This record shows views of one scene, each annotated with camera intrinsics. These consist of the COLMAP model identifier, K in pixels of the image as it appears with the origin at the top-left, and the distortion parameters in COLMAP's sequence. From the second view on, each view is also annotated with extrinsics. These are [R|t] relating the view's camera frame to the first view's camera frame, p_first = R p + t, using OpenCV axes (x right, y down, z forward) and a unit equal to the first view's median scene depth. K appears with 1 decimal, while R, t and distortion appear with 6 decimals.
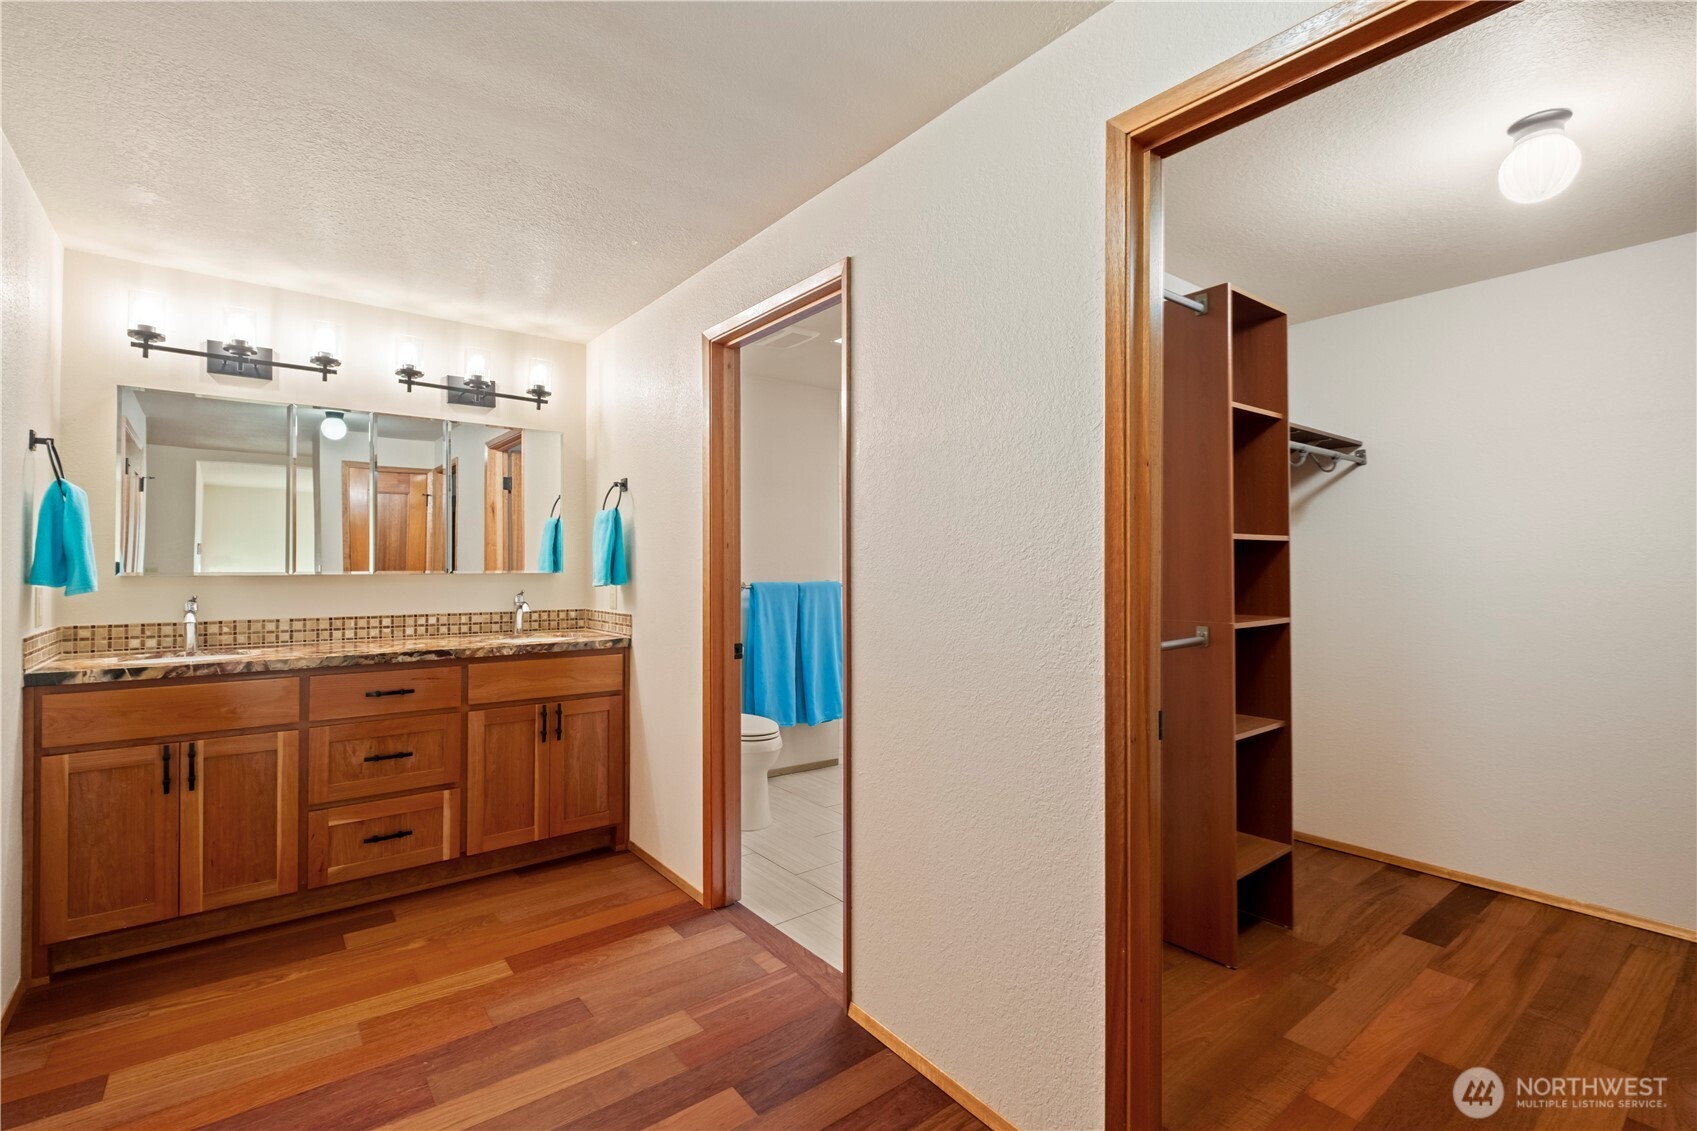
lens RADIAL K [[744.6, 0, 842.1], [0, 744.6, 550.6], [0, 0, 1]] dist [0.006373, -0.002796]
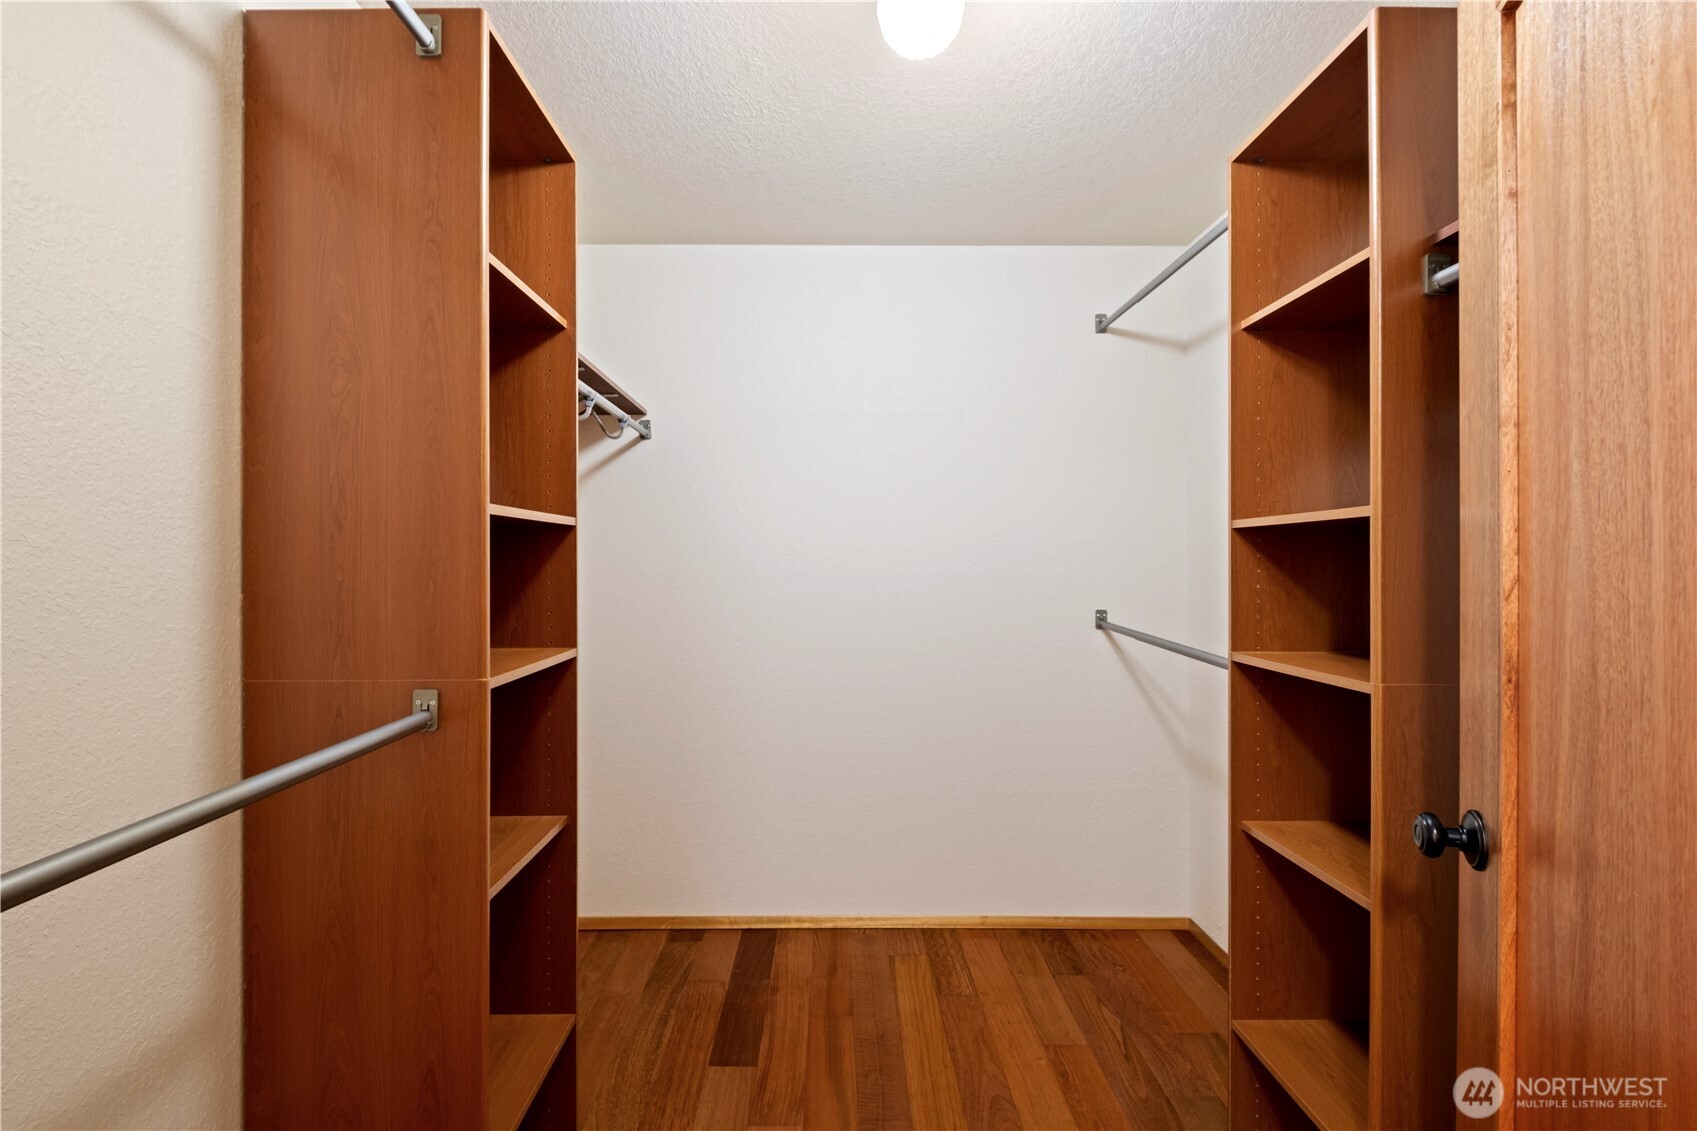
lens RADIAL K [[744.6, 0, 843.3], [0, 744.6, 553.5], [0, 0, 1]] dist [0.006373, -0.002796]
pose [[0.599254, 0.004301, 0.800548, 0.226902], [-0.008362, 0.999965, 0.000888, 0.007742], [-0.800516, -0.007226, 0.599268, 0.434648]]
